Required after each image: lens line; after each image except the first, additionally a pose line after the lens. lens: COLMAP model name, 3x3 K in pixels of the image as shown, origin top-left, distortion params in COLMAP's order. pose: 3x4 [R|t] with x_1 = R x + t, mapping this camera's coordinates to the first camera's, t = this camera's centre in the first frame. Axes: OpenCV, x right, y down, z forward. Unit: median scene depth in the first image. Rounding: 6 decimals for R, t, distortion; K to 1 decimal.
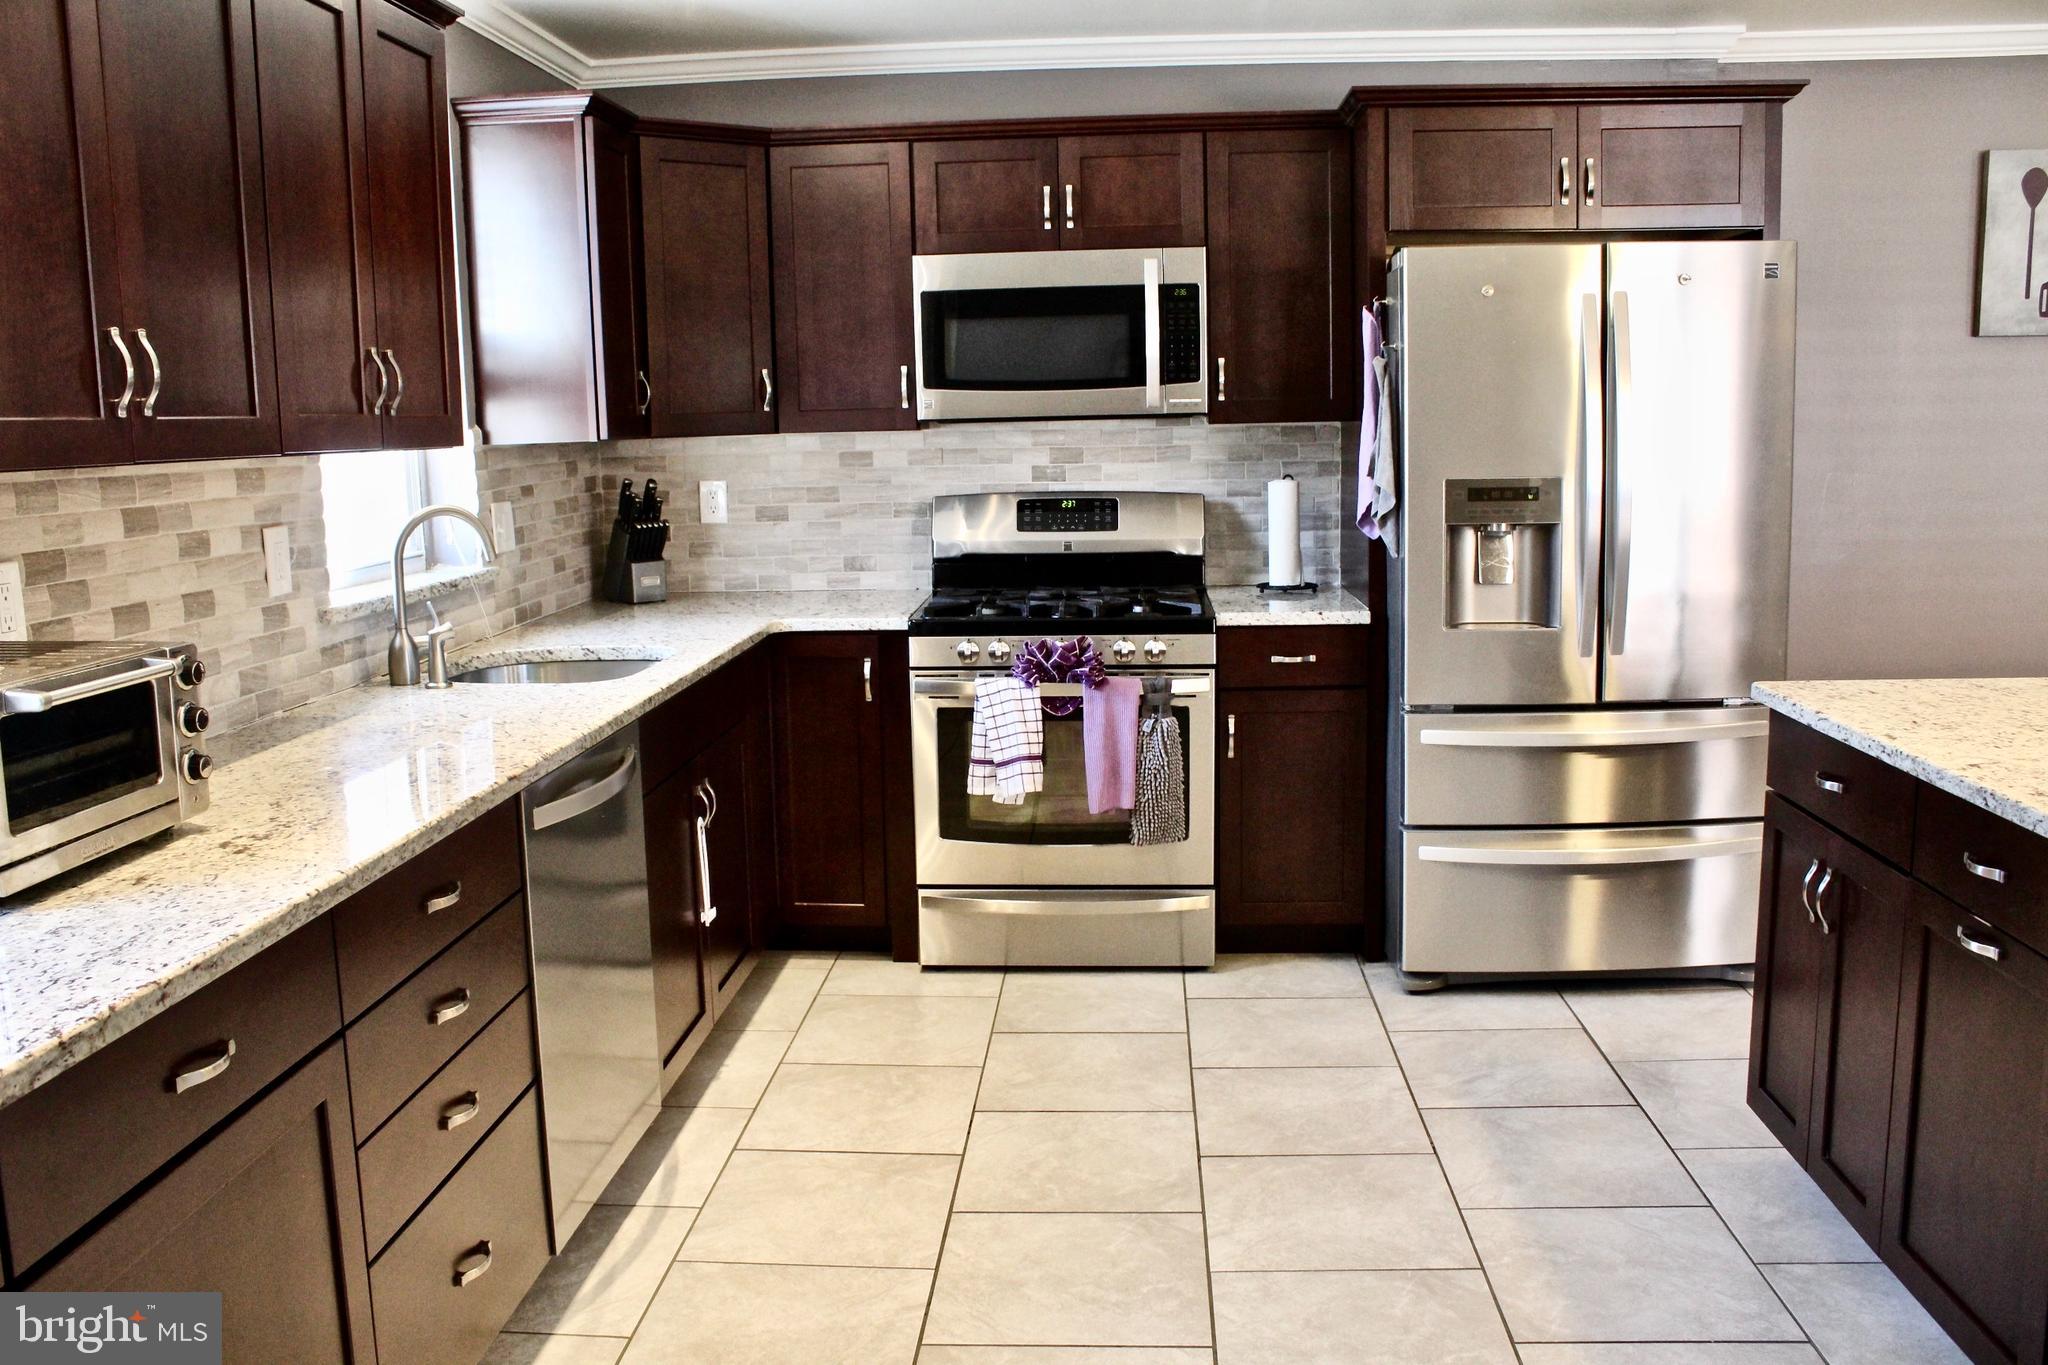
lens RADIAL K [[1720.2, 0, 1019.2], [0, 1720.2, 694.0], [0, 0, 1]] dist [-0.160206, 0.155625]
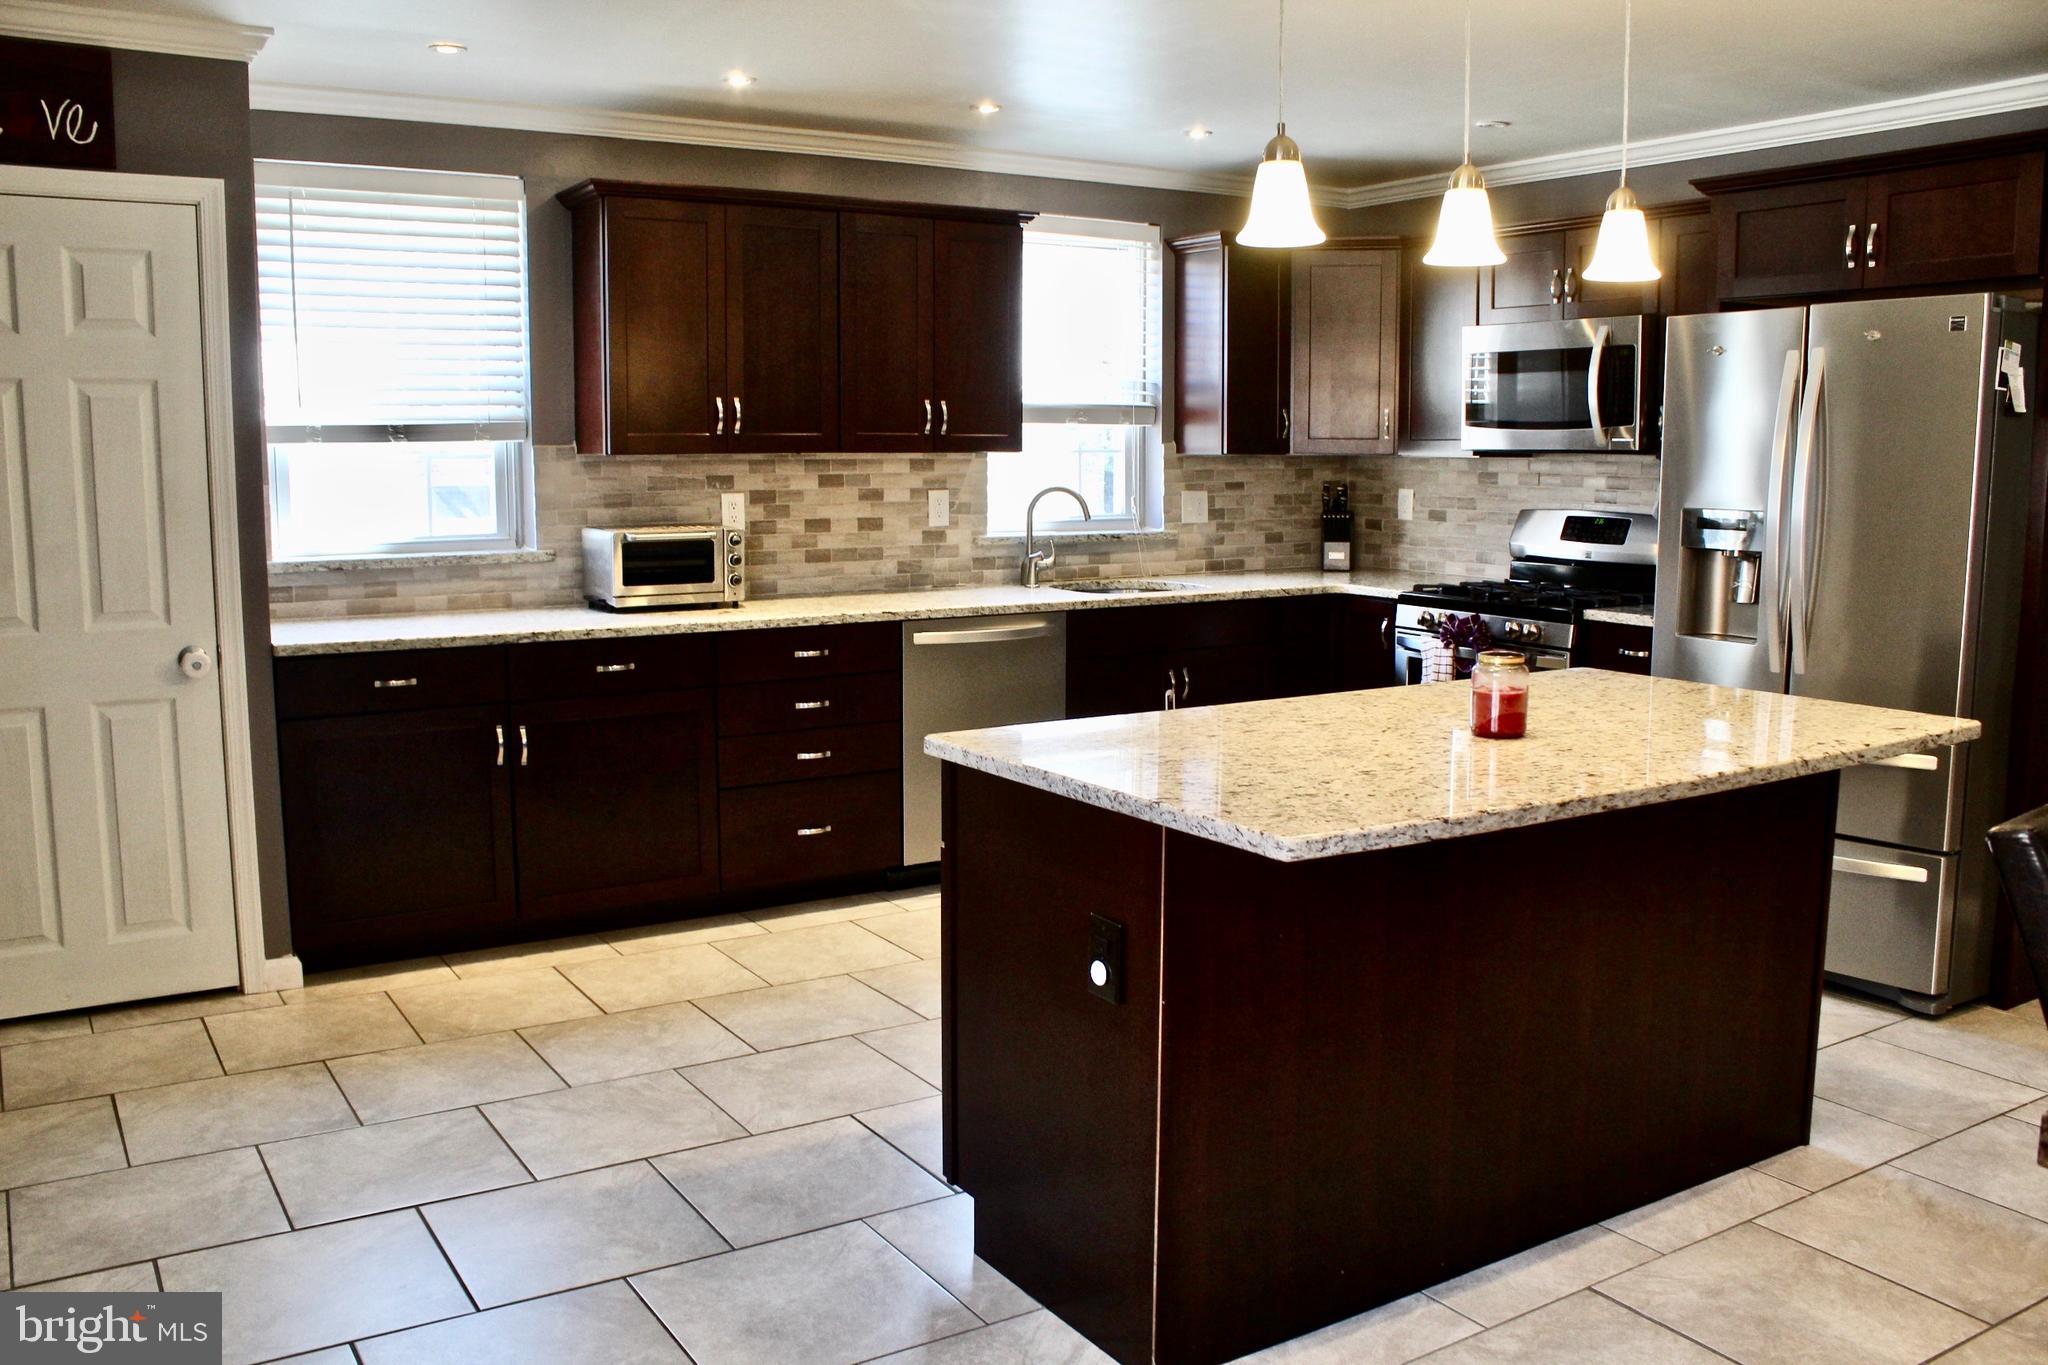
lens RADIAL K [[1720.2, 0, 1019.2], [0, 1720.2, 694.0], [0, 0, 1]] dist [-0.160206, 0.155625]
pose [[0.590685, 0.137065, -0.795176, 0.948850], [-0.143819, 0.987571, 0.063395, -0.005262], [0.793982, 0.076915, 0.603056, -0.075992]]
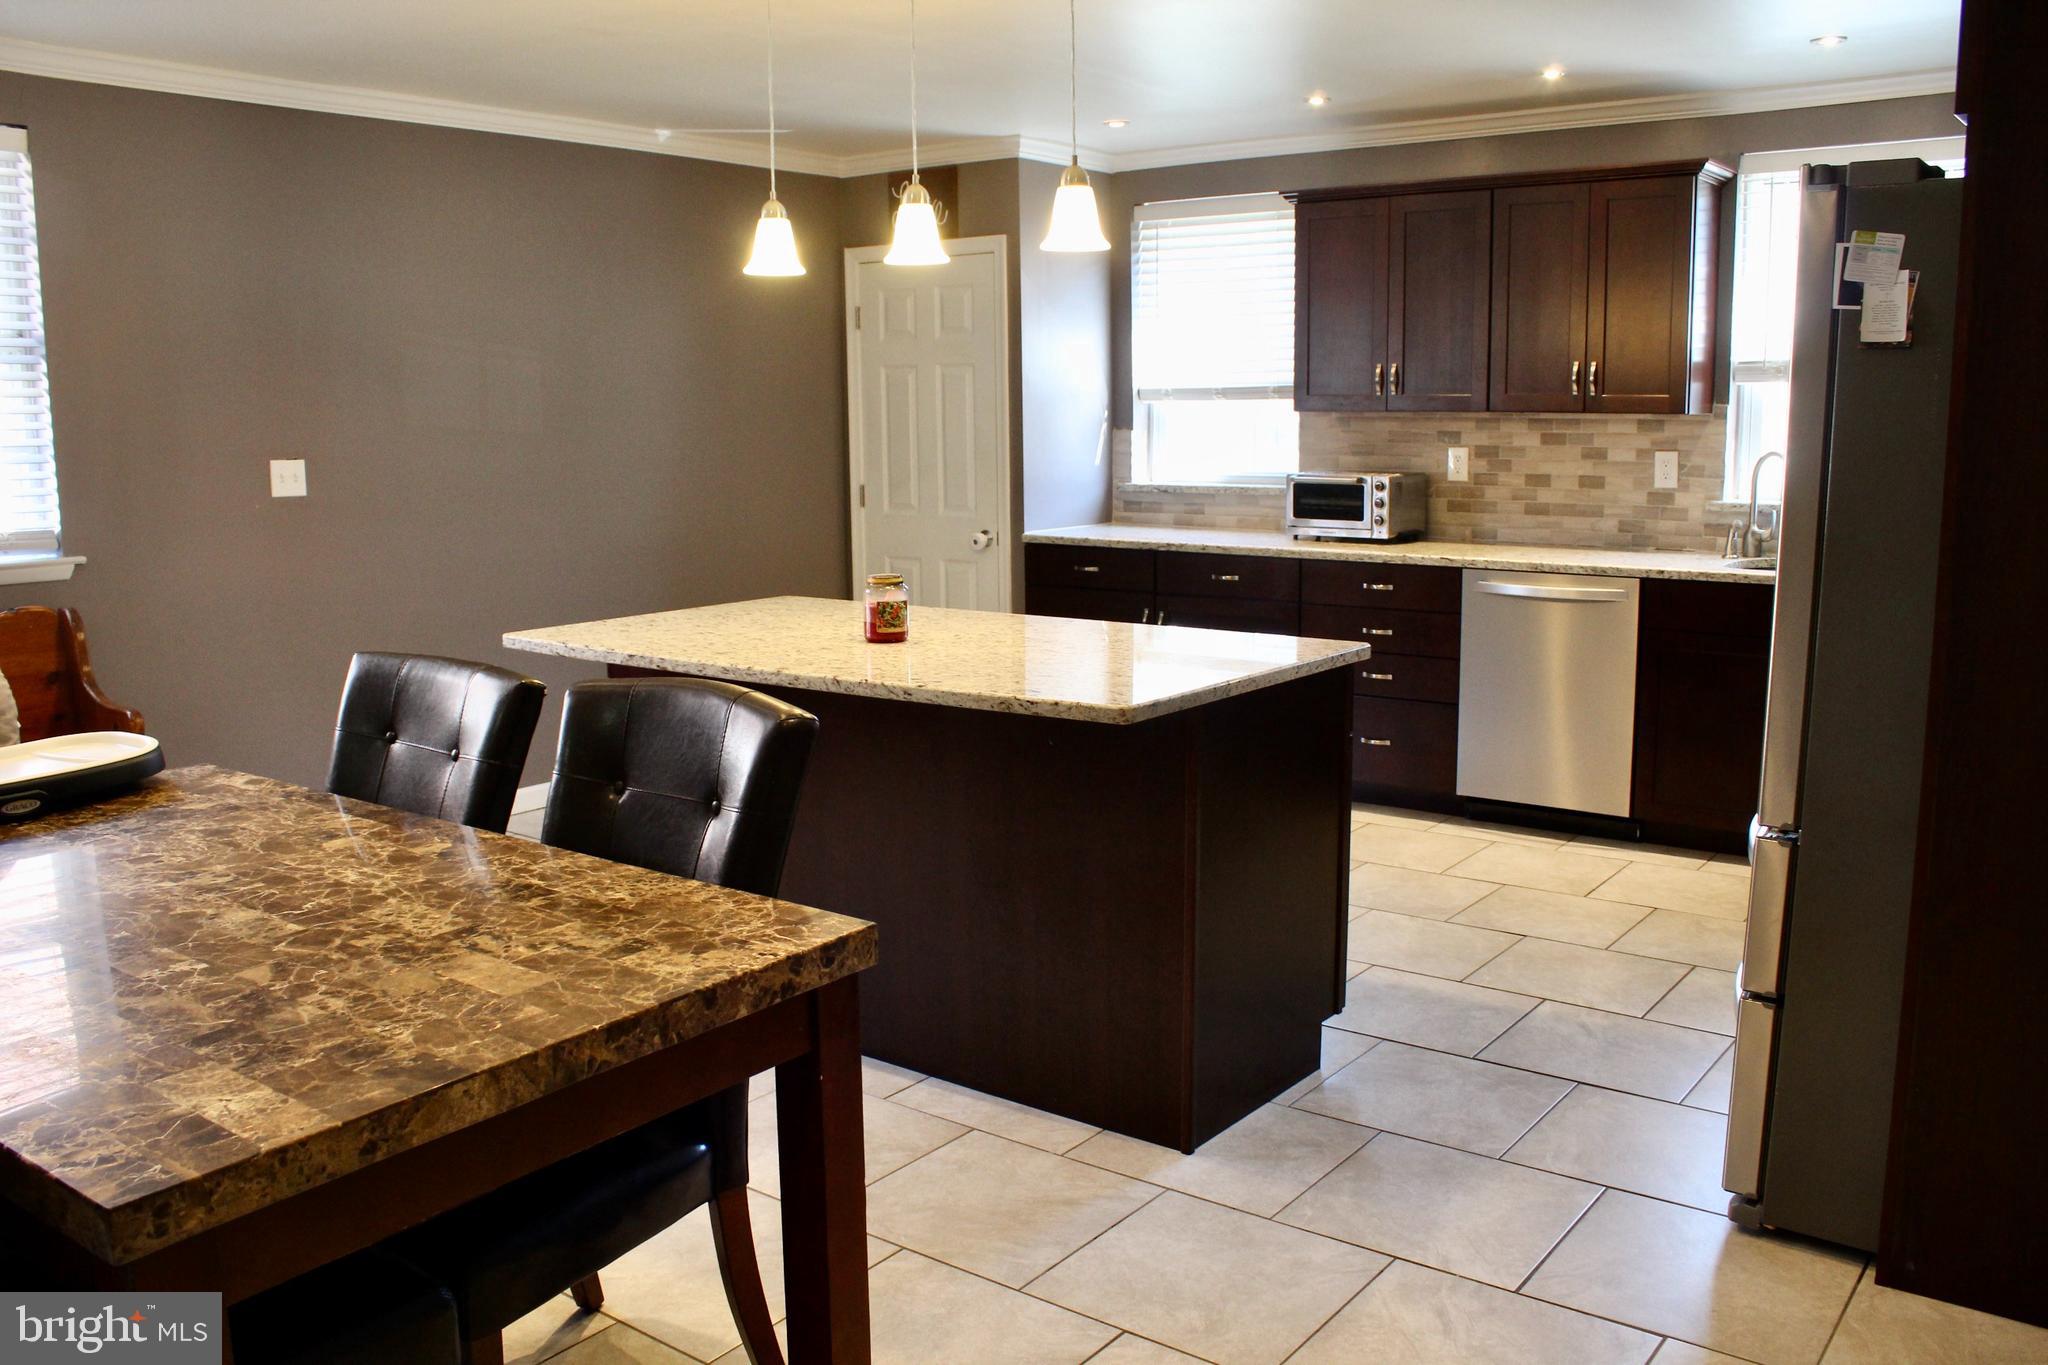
lens RADIAL K [[1720.2, 0, 1019.2], [0, 1720.2, 694.0], [0, 0, 1]] dist [-0.160206, 0.155625]
pose [[-0.548482, 0.165607, -0.819599, 1.225271], [-0.113022, 0.956512, 0.268906, -0.208720], [0.828489, 0.240123, -0.505912, 1.114838]]
